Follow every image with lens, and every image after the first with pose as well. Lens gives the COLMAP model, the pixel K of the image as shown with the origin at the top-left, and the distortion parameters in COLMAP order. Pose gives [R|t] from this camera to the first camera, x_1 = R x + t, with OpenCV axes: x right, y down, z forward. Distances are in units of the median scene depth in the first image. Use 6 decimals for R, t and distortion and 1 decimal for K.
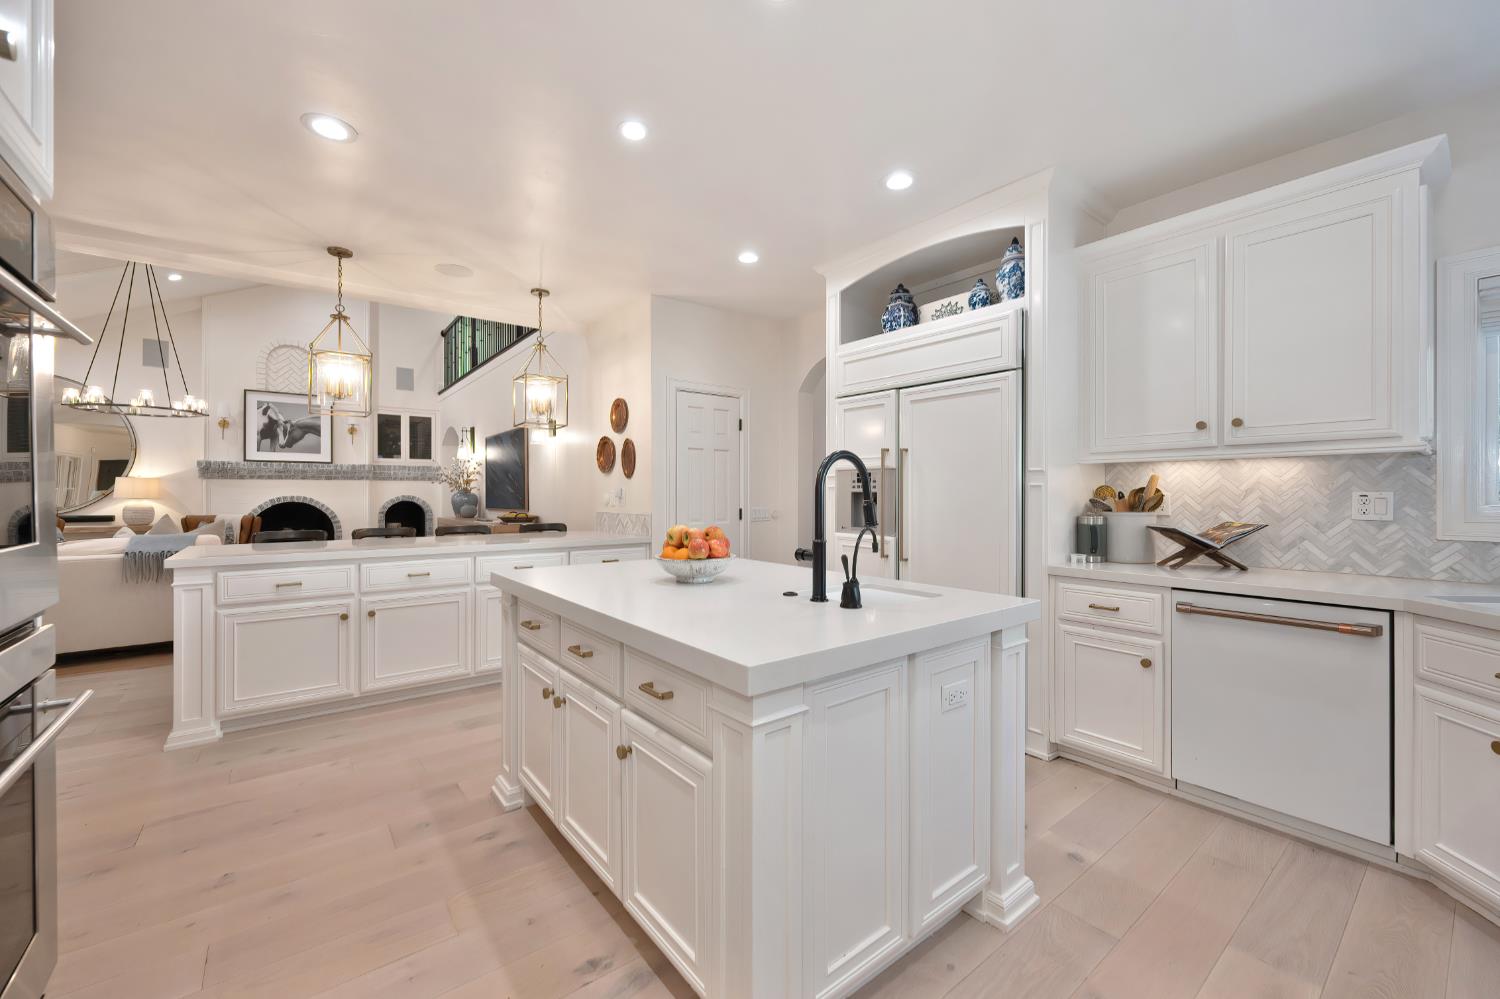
lens RADIAL K [[595.6, 0, 756.0], [0, 595.6, 495.1], [0, 0, 1]] dist [-0.000999, -0.000443]
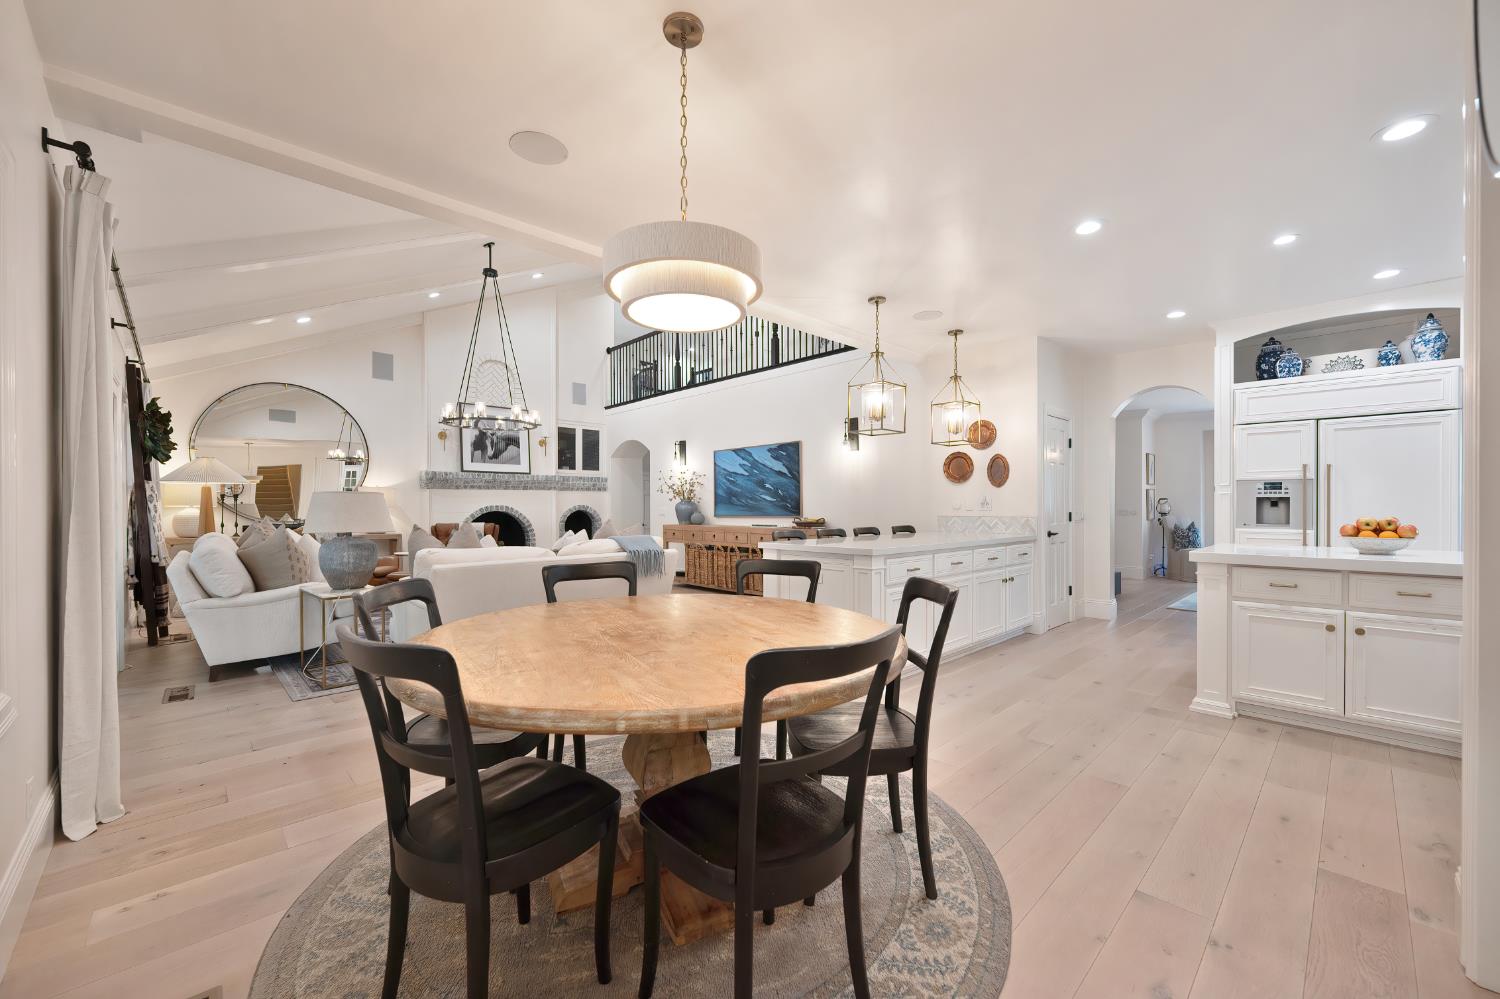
lens RADIAL K [[595.6, 0, 757.5], [0, 595.6, 509.5], [0, 0, 1]] dist [-0.000999, -0.000443]
pose [[0.995295, -0.002674, 0.096859, -0.431191], [0.002348, 0.999991, 0.003477, 0.006094], [-0.096867, -0.003233, 0.995292, -0.079509]]
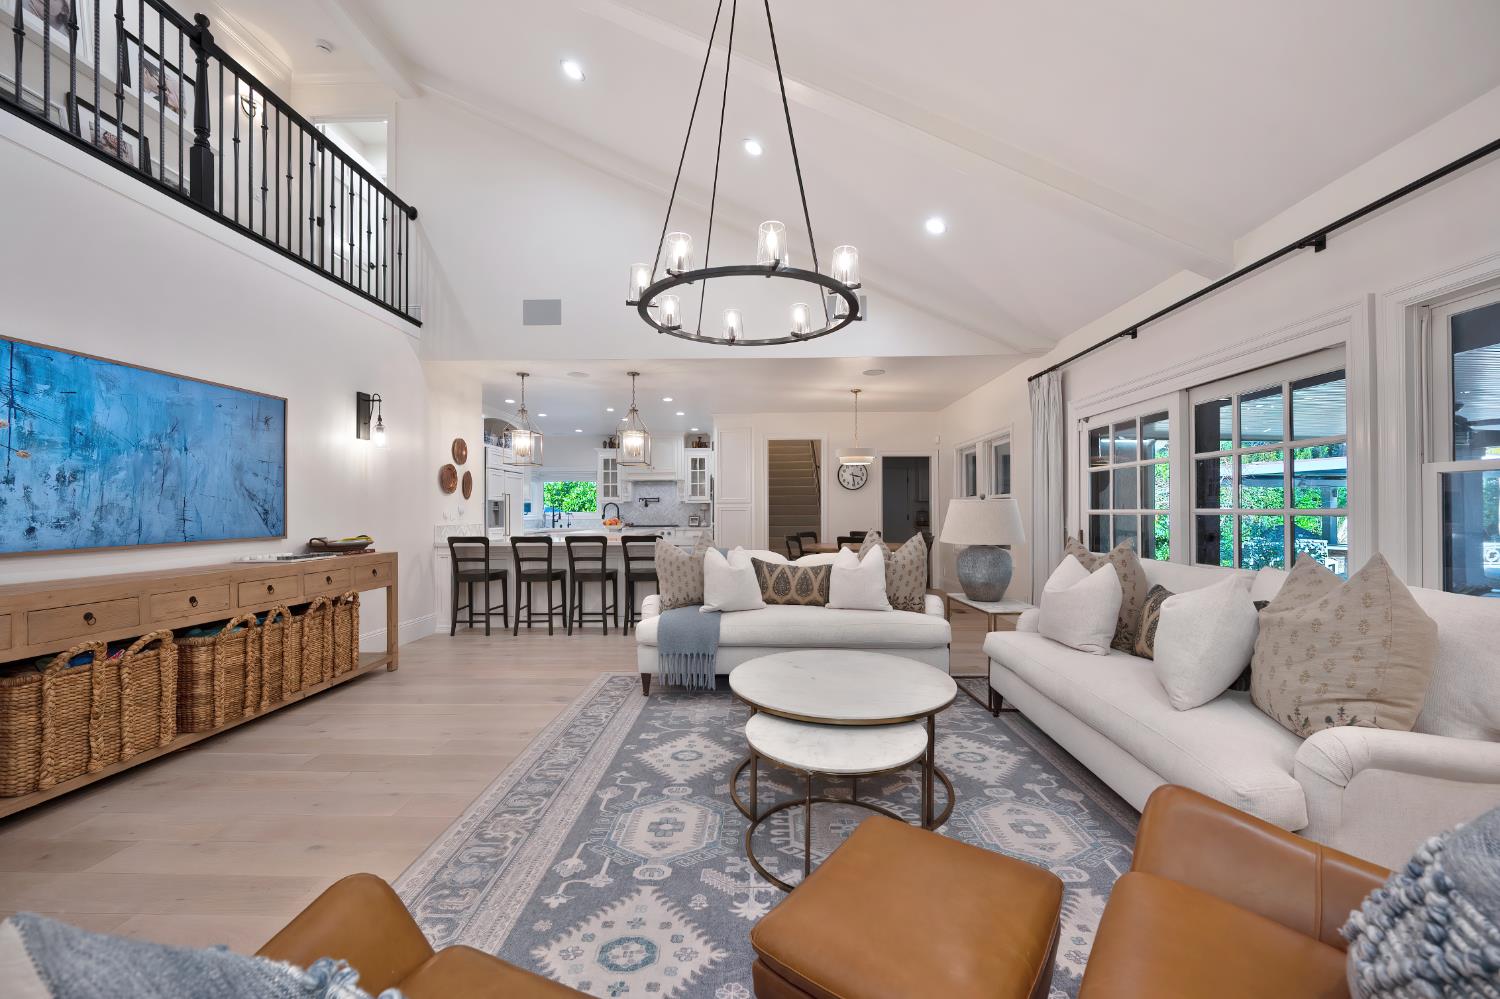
lens RADIAL K [[595.6, 0, 749.4], [0, 595.6, 496.8], [0, 0, 1]] dist [-0.000999, -0.000443]
pose [[-0.764786, 0.020707, 0.643952, -0.851106], [0.004927, 0.999642, -0.026293, 0.002570], [-0.644266, -0.016936, -0.764614, 0.865738]]
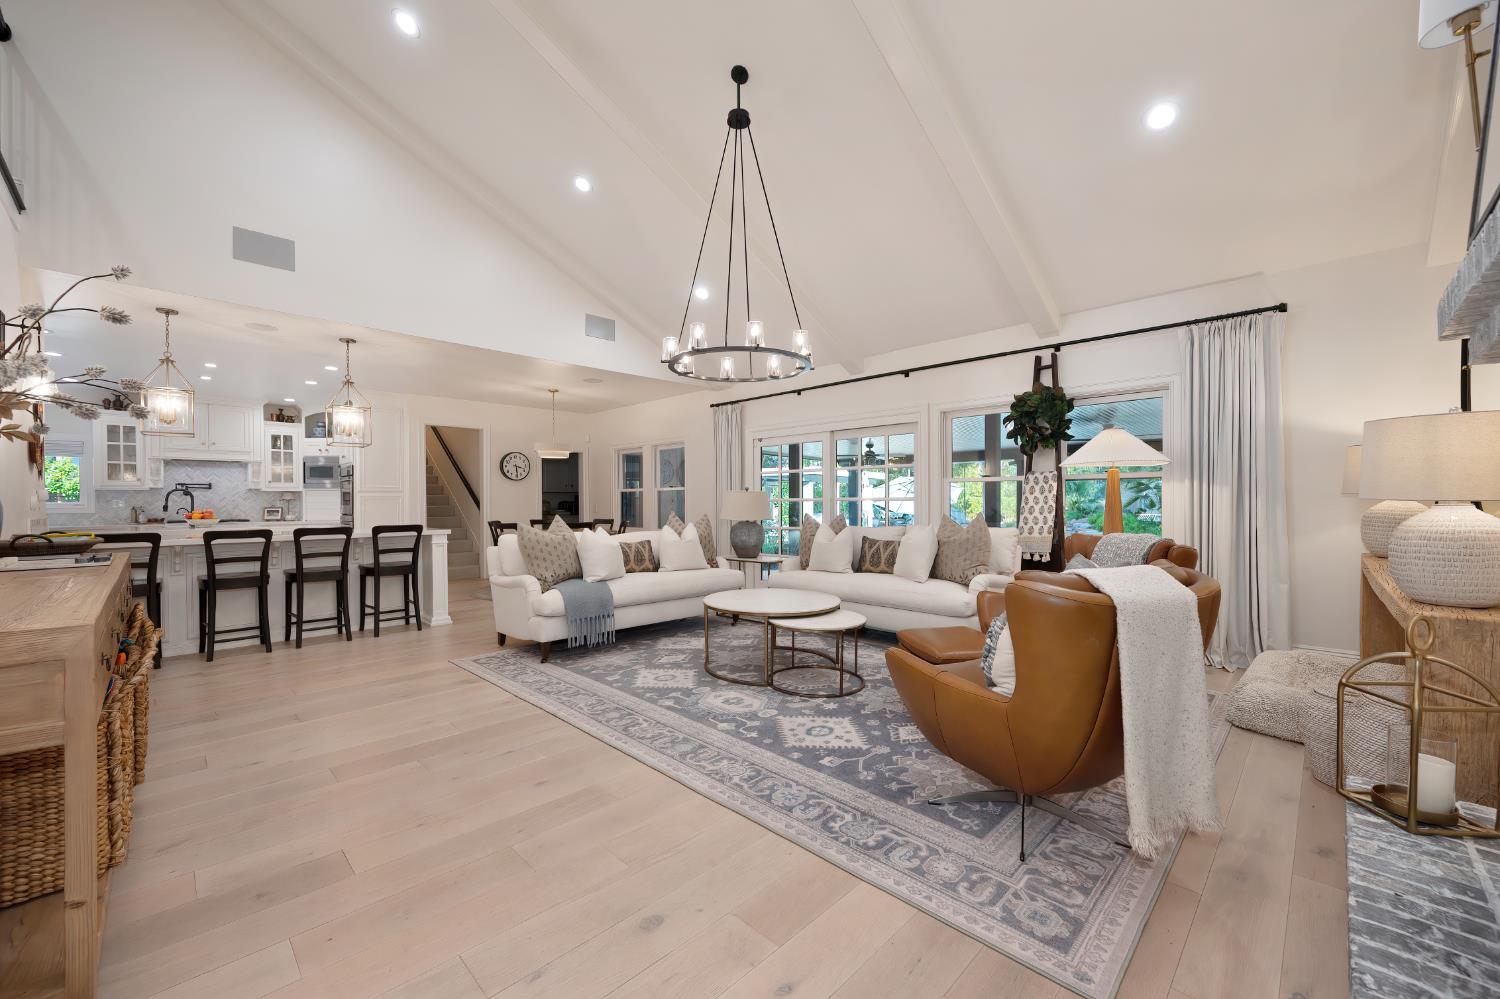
lens RADIAL K [[595.6, 0, 758.2], [0, 595.6, 500.5], [0, 0, 1]] dist [-0.000999, -0.000443]
pose [[-0.992343, 0.005857, -0.123373, -0.632007], [0.006109, 0.999980, -0.001668, 0.005155], [0.123361, -0.002409, -0.992359, 1.077971]]
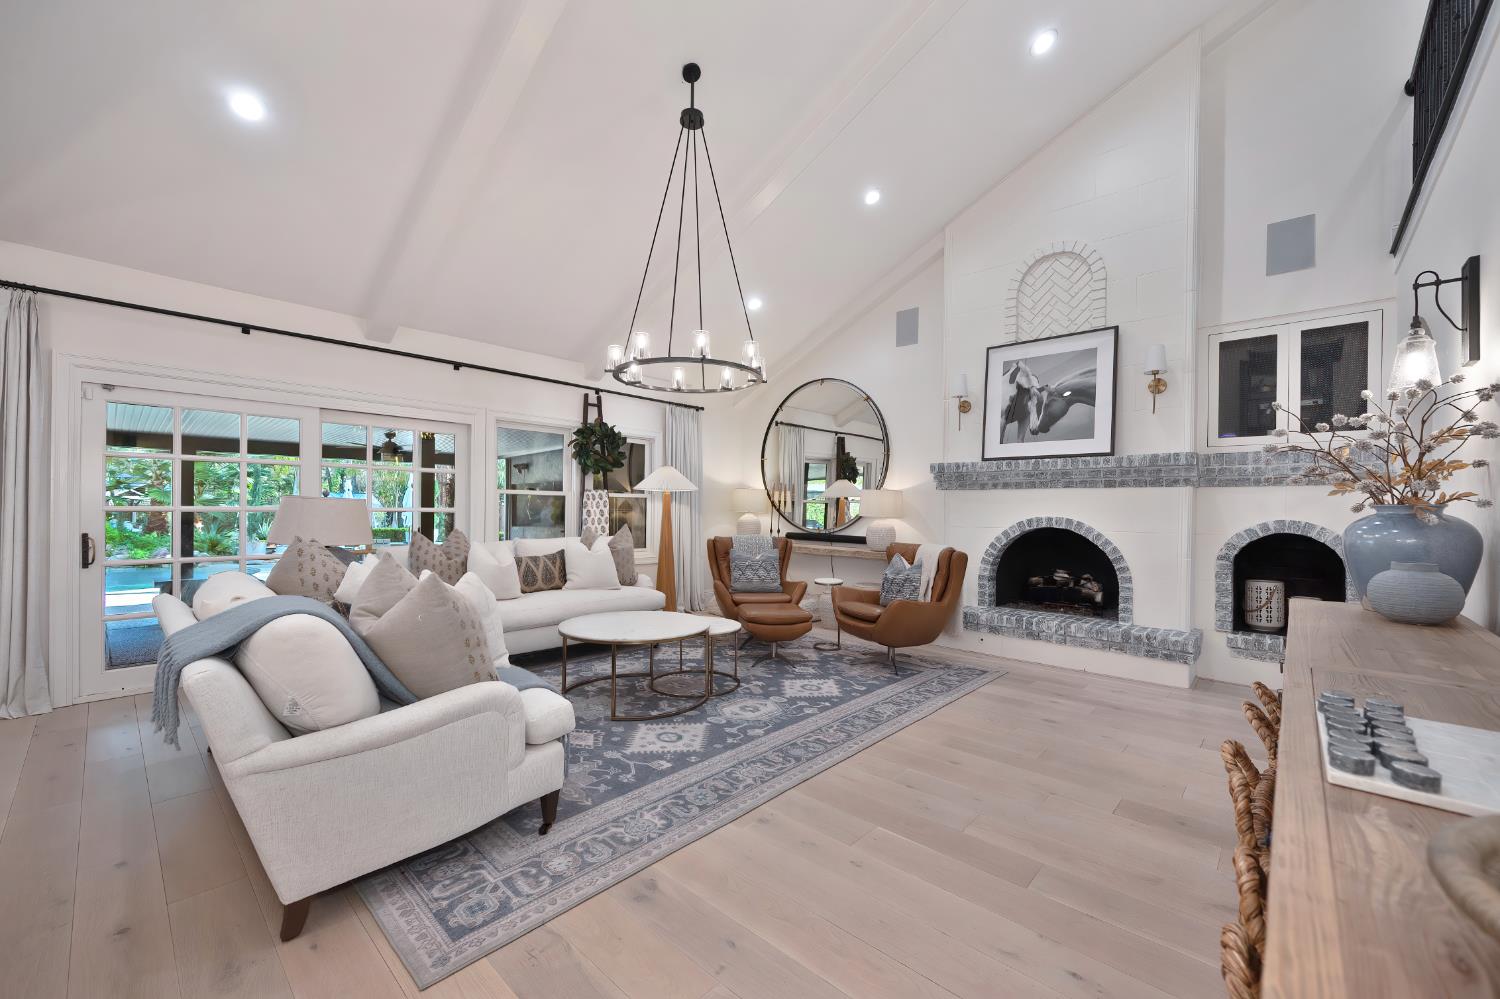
lens RADIAL K [[595.6, 0, 751.3], [0, 595.6, 508.3], [0, 0, 1]] dist [-0.000999, -0.000443]
pose [[0.161322, 0.003786, -0.986895, -0.264207], [-0.014423, 0.999895, 0.001478, -0.003586], [0.986796, 0.013996, 0.161360, 0.630598]]
